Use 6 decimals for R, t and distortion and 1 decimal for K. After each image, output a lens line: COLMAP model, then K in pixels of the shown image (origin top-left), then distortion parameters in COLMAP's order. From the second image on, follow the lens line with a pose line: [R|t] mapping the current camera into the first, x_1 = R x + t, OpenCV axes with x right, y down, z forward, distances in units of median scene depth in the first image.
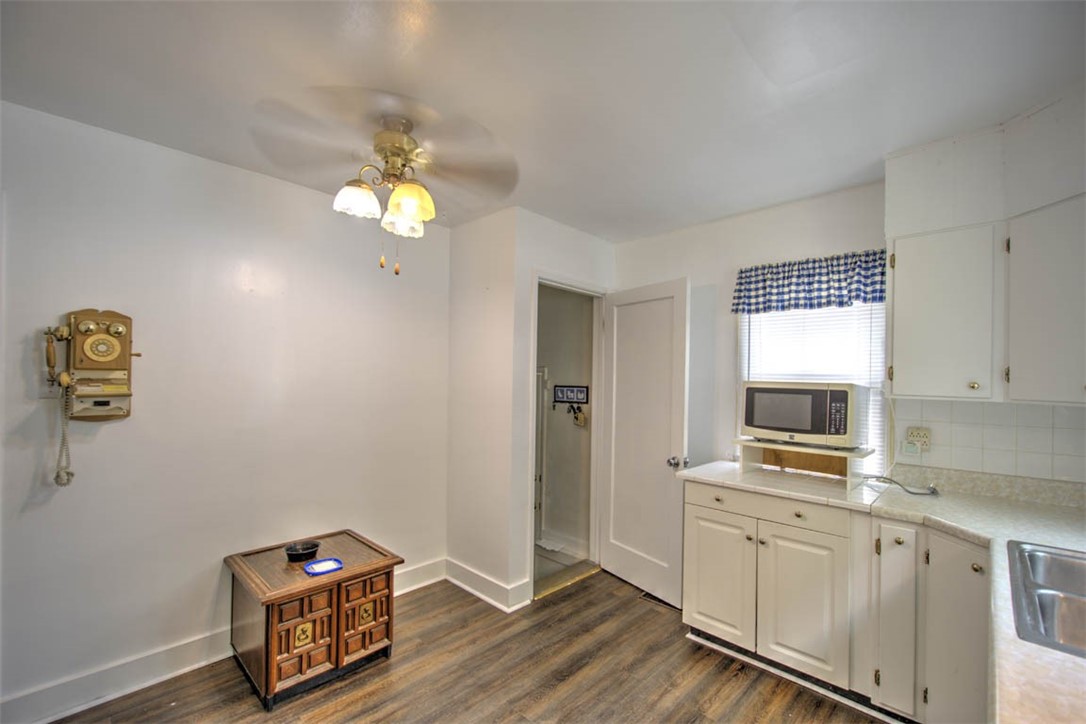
lens RADIAL K [[466.8, 0, 538.4], [0, 466.8, 373.0], [0, 0, 1]] dist [0.002233, -0.000309]
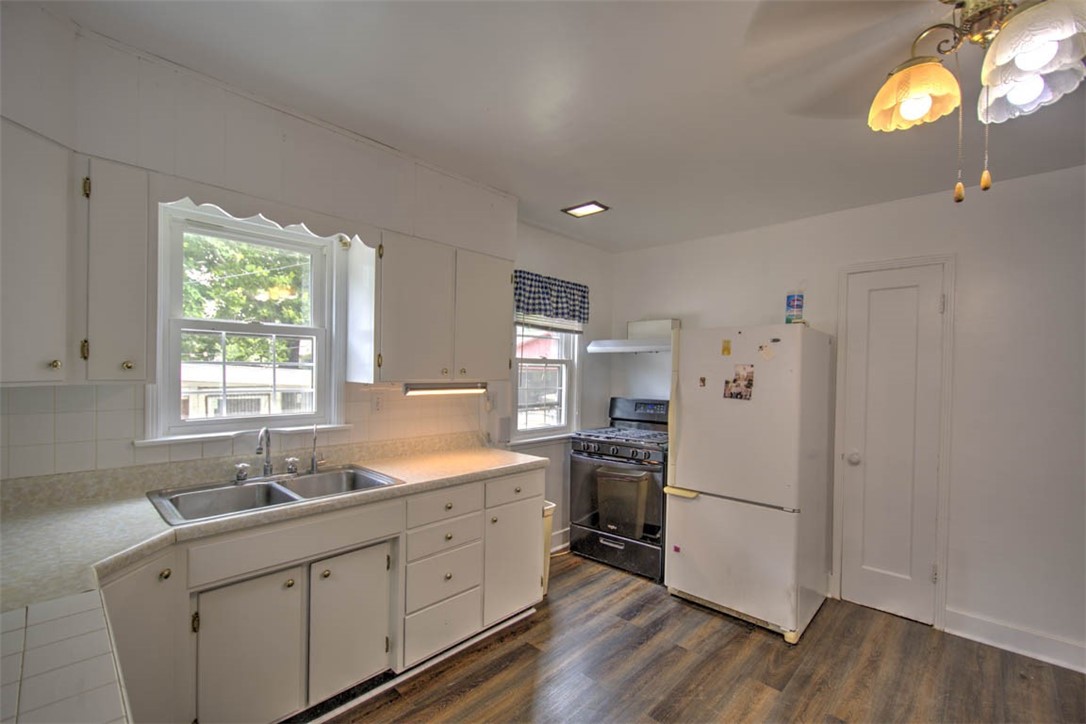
lens RADIAL K [[466.8, 0, 538.4], [0, 466.8, 373.0], [0, 0, 1]] dist [0.002233, -0.000309]
pose [[-0.999185, -0.038437, -0.012343, 0.274924], [-0.038366, 0.999246, -0.005944, 0.012433], [0.012562, -0.005465, -0.999906, 1.352834]]
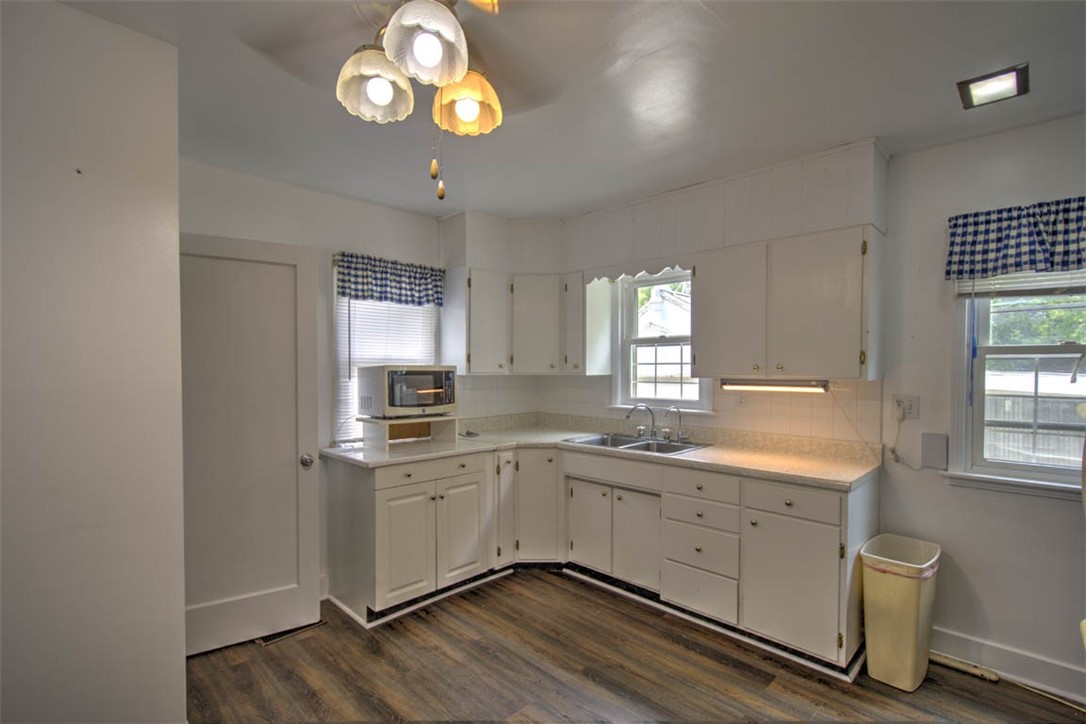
lens RADIAL K [[508.1, 0, 547.4], [0, 508.1, 370.8], [0, 0, 1]] dist [0.002521, 0.000414]
pose [[-0.011155, -0.029686, 0.999497, -0.809352], [-0.015780, 0.999440, 0.029508, -0.011514], [-0.999813, -0.015443, -0.011617, 0.712522]]
